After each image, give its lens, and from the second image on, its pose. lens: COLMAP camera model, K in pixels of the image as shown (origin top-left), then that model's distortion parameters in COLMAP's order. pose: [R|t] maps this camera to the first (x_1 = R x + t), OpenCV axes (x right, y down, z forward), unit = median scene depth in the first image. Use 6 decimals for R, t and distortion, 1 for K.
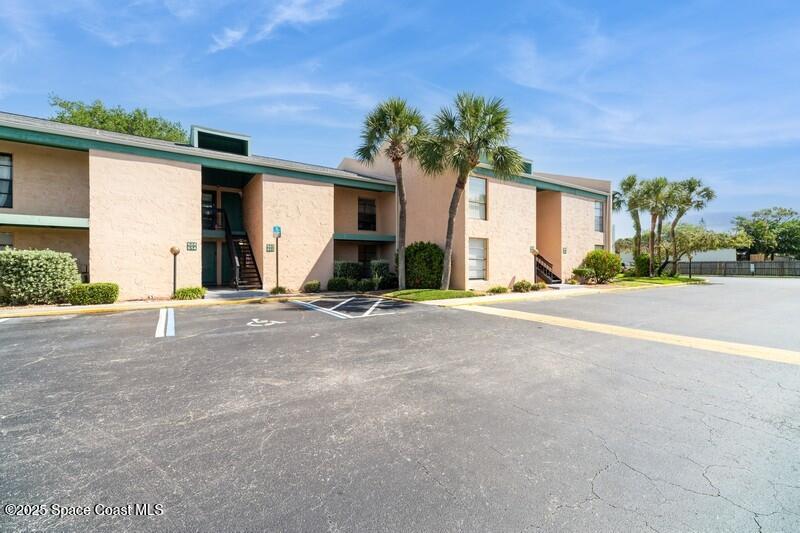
lens RADIAL K [[349.1, 0, 402.2], [0, 349.1, 264.8], [0, 0, 1]] dist [0.014341, 0.000090]
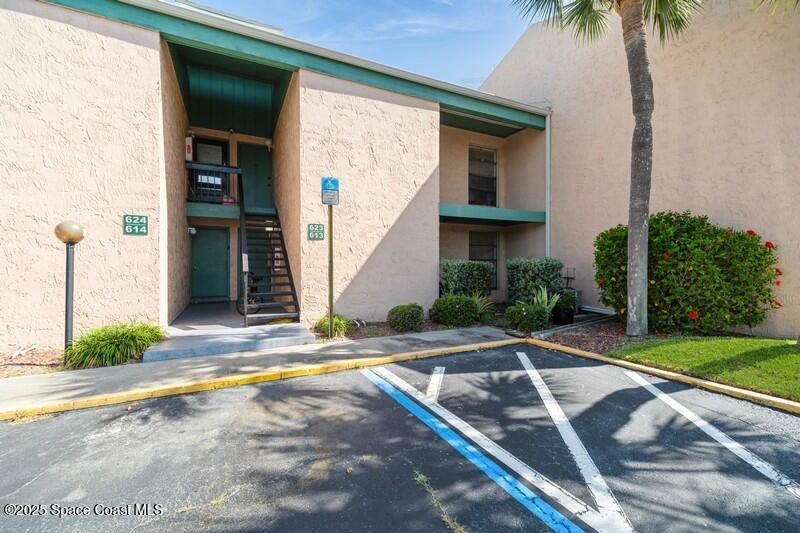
lens RADIAL K [[349.1, 0, 399.2], [0, 349.1, 266.5], [0, 0, 1]] dist [0.014341, 0.000090]
pose [[0.989927, 0.000121, -0.141577, -0.195520], [0.000639, 0.999986, 0.005323, -0.004587], [0.141576, -0.005360, 0.989913, 0.537488]]
